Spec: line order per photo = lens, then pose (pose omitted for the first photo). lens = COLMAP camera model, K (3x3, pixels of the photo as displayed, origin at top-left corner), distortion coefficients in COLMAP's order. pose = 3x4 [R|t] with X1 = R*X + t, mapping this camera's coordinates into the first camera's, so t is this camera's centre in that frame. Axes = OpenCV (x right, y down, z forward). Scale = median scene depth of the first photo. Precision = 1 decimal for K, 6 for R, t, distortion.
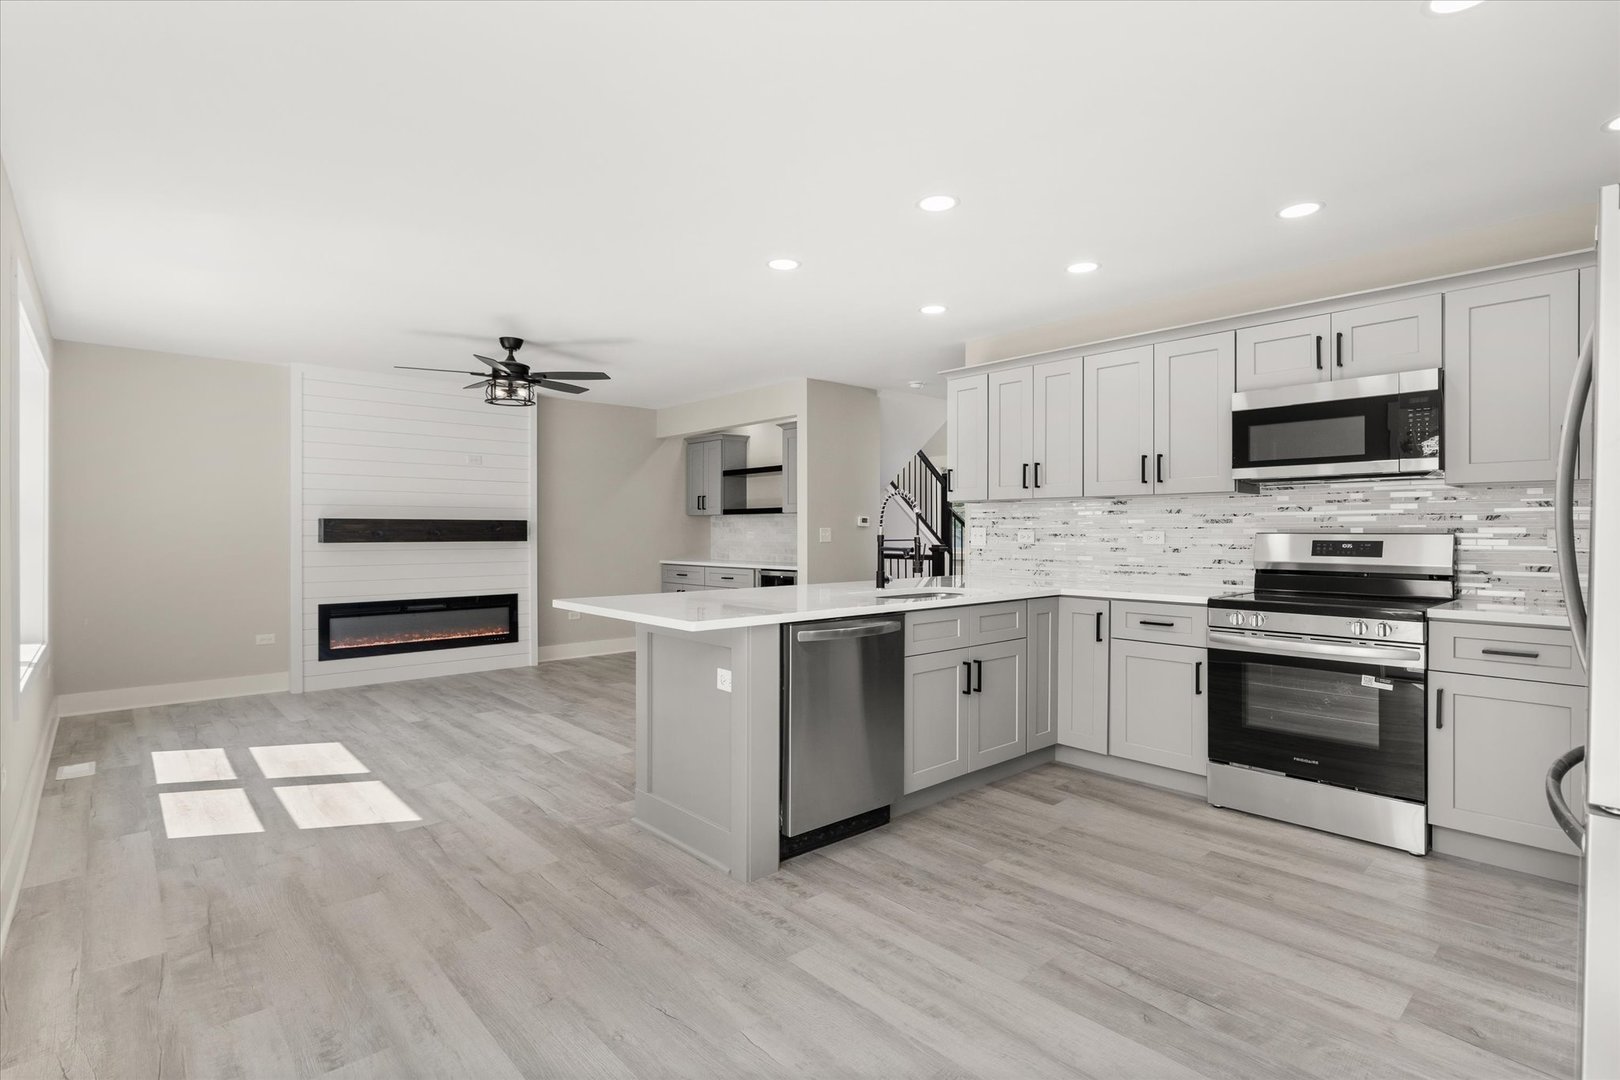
lens RADIAL K [[765.3, 0, 822.6], [0, 765.3, 536.9], [0, 0, 1]] dist [-0.004288, 0.000642]
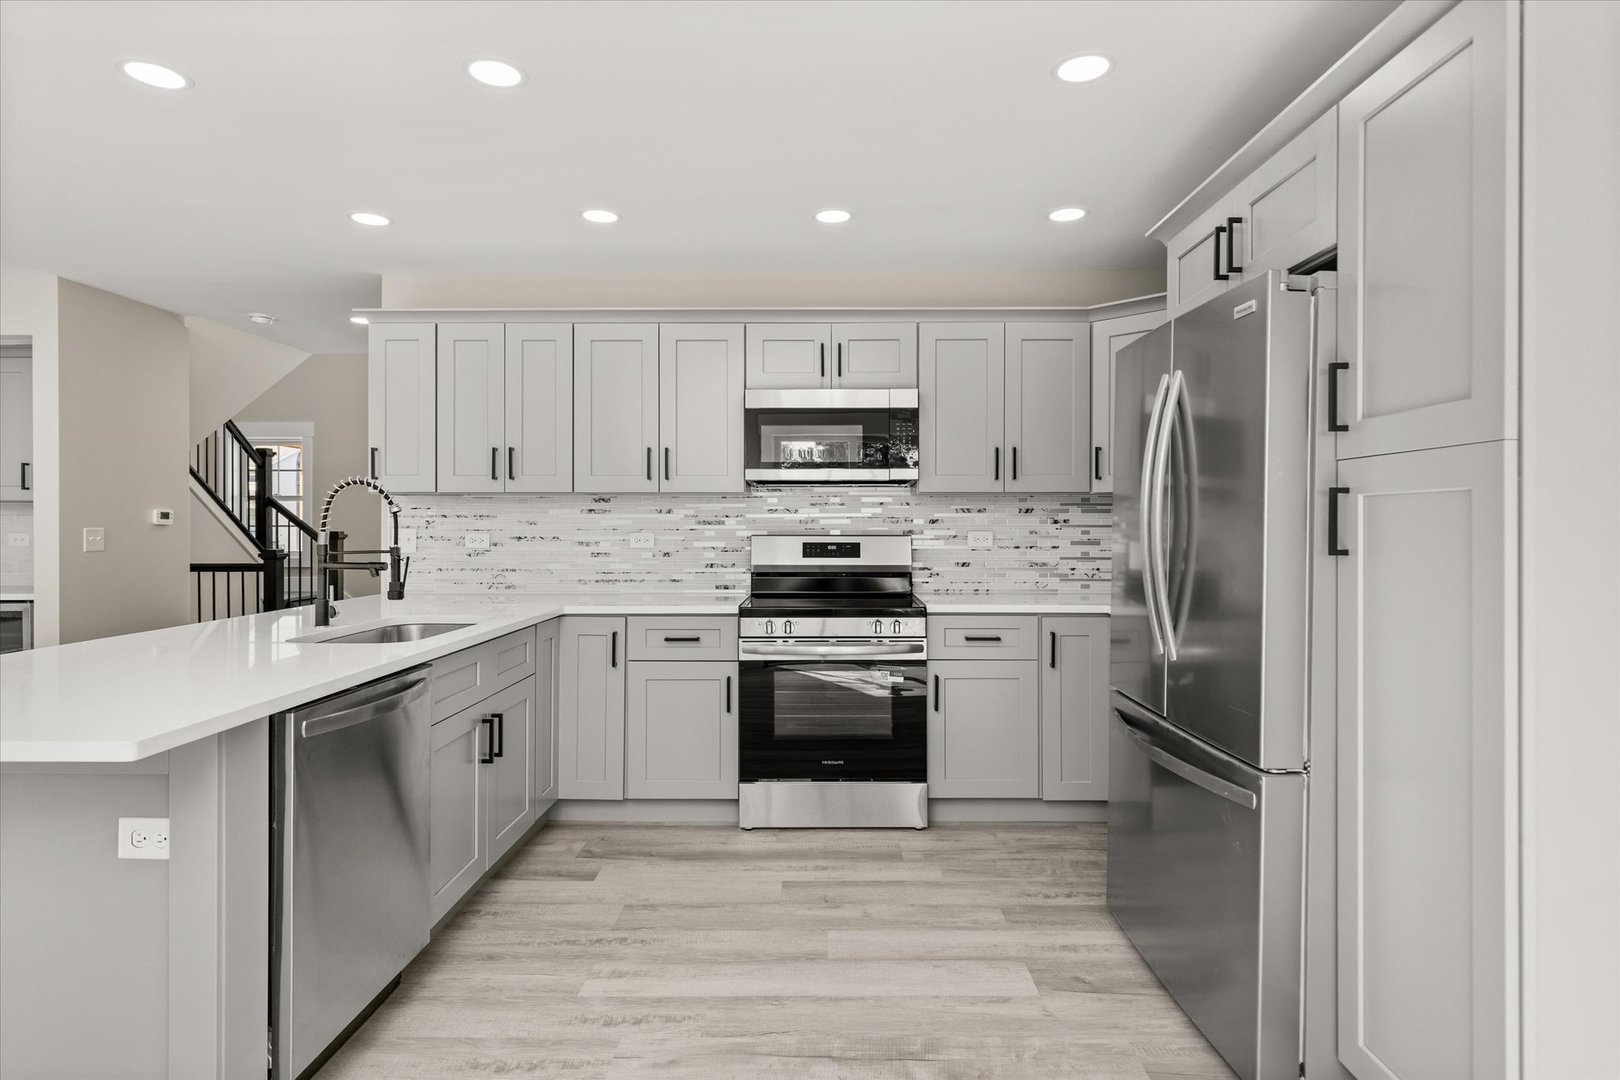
lens RADIAL K [[856.7, 0, 804.6], [0, 856.7, 526.7], [0, 0, 1]] dist [0.003525, 0.000414]
pose [[0.690832, -0.003542, 0.723007, -0.203331], [0.005994, 0.999982, -0.000828, -0.017214], [-0.722991, 0.004906, 0.690840, 0.233832]]
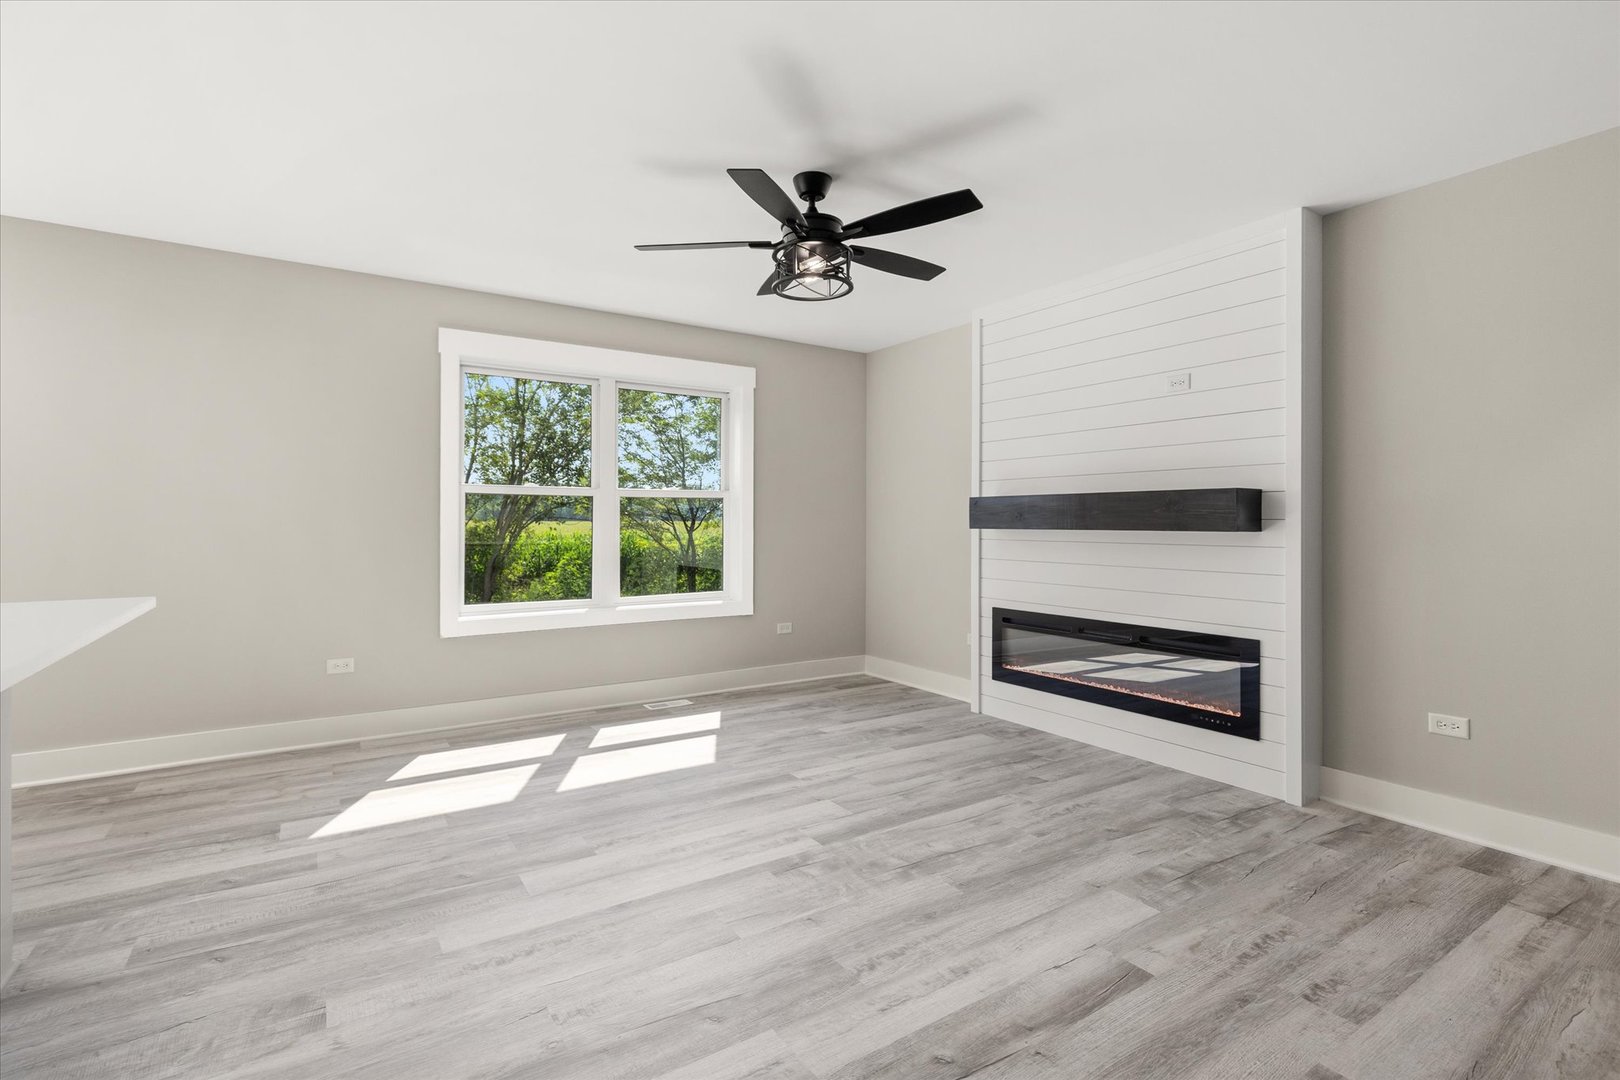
lens RADIAL K [[765.3, 0, 808.2], [0, 765.3, 527.1], [0, 0, 1]] dist [-0.004288, 0.000642]
pose [[-0.157642, 0.007319, -0.987469, 0.264147], [-0.010074, 0.999909, 0.009020, 0.002577], [0.987445, 0.011370, -0.157554, 1.729691]]
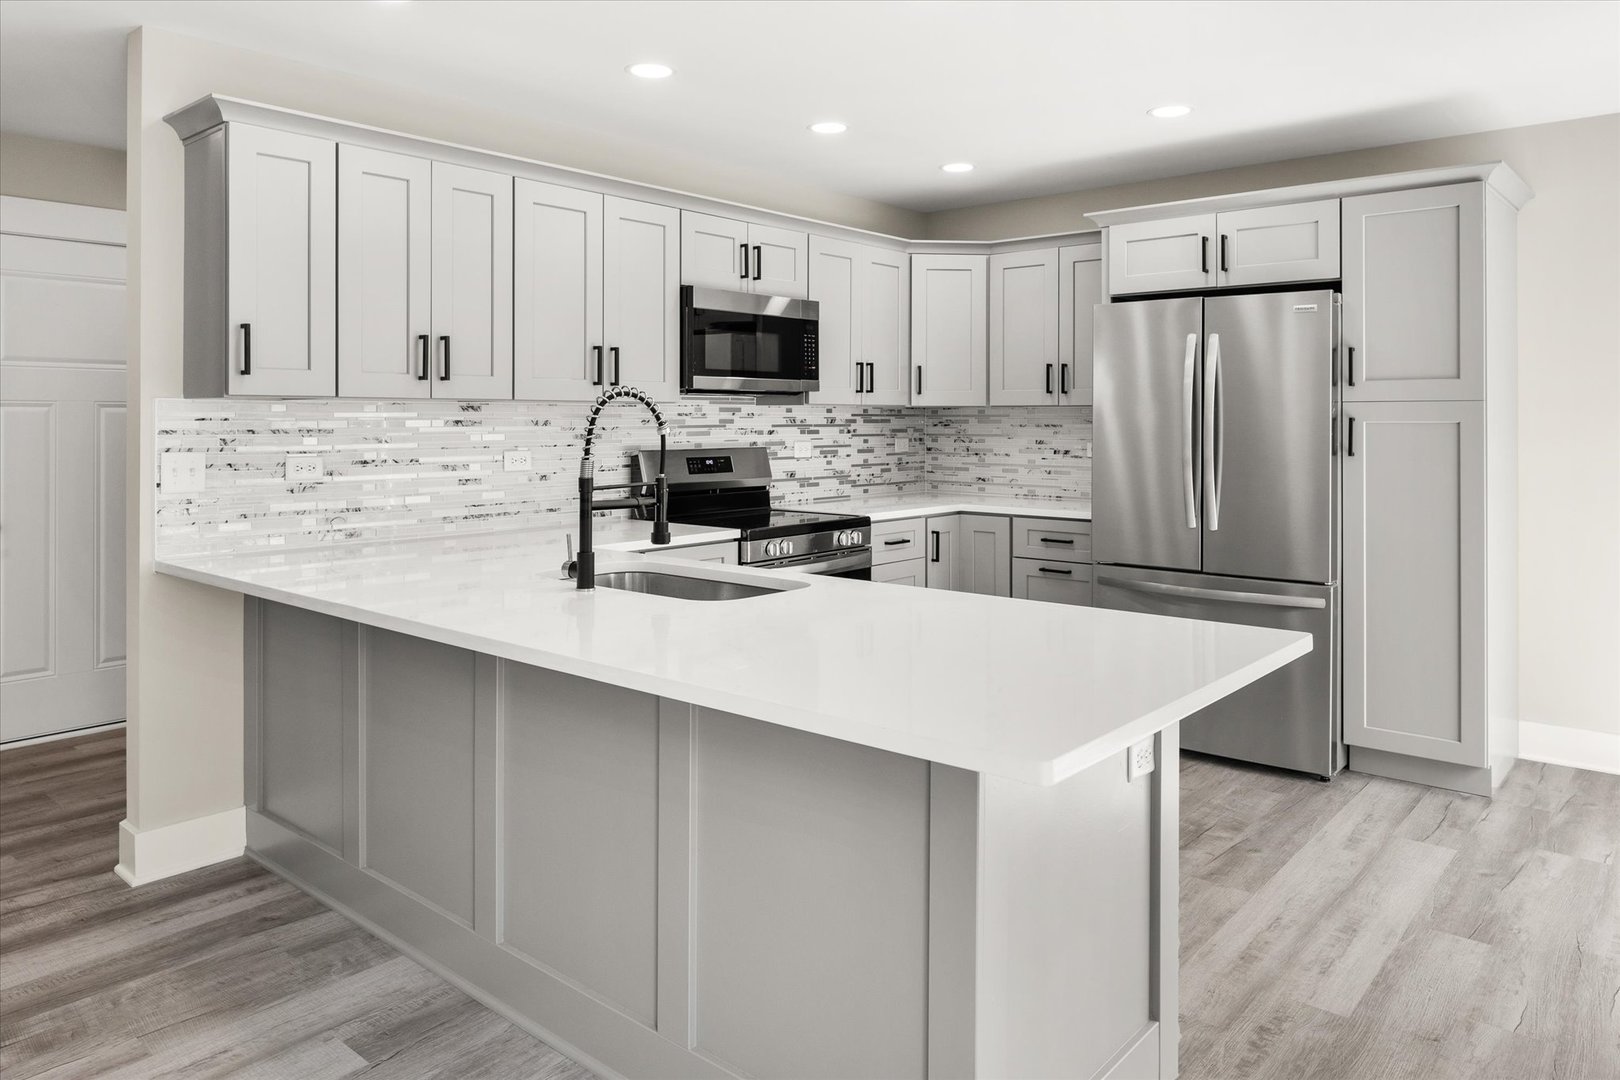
lens RADIAL K [[1103.5, 0, 778.7], [0, 1103.5, 421.9], [0, 0, 1]] dist [-0.006055, -0.000154]
pose [[-0.096982, -0.001371, 0.995285, -0.748539], [0.010458, 0.999942, 0.002396, -0.044156], [-0.995231, 0.010641, -0.096962, 1.135108]]
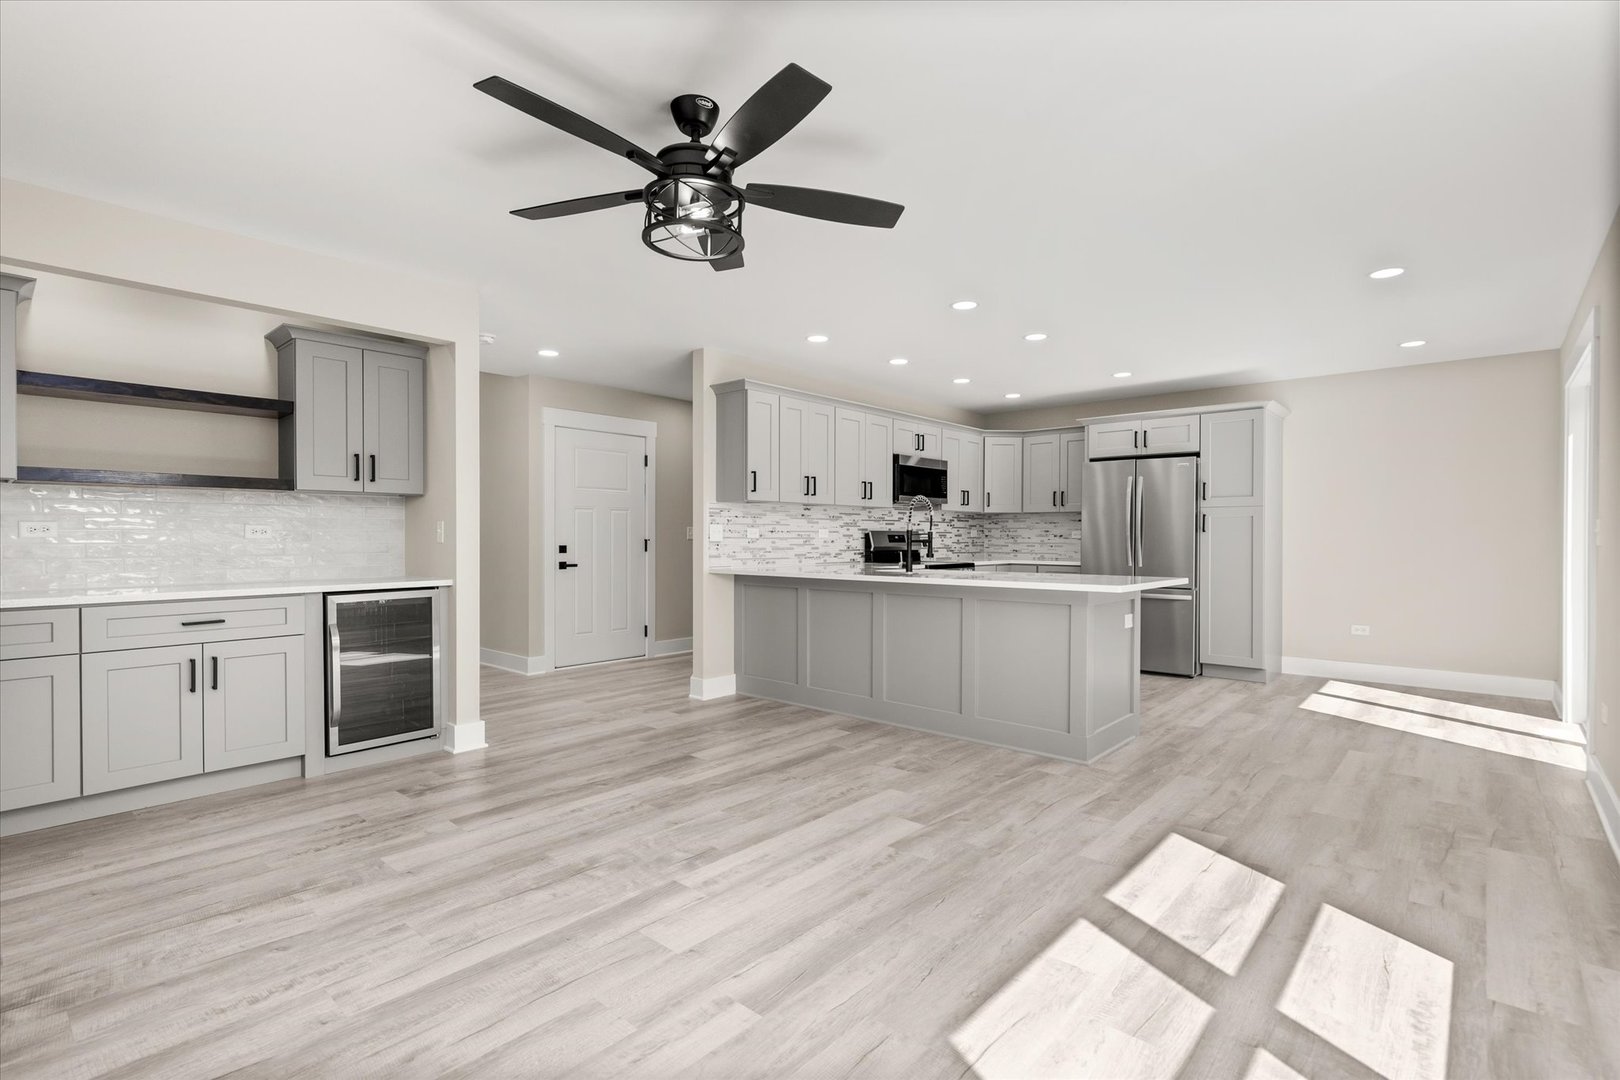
lens RADIAL K [[765.3, 0, 793.3], [0, 765.3, 542.9], [0, 0, 1]] dist [-0.004288, 0.000642]
pose [[-0.080227, -0.005966, 0.996759, -1.399577], [0.007313, 0.999952, 0.006574, 0.012470], [-0.996750, 0.007817, -0.080179, 1.550866]]
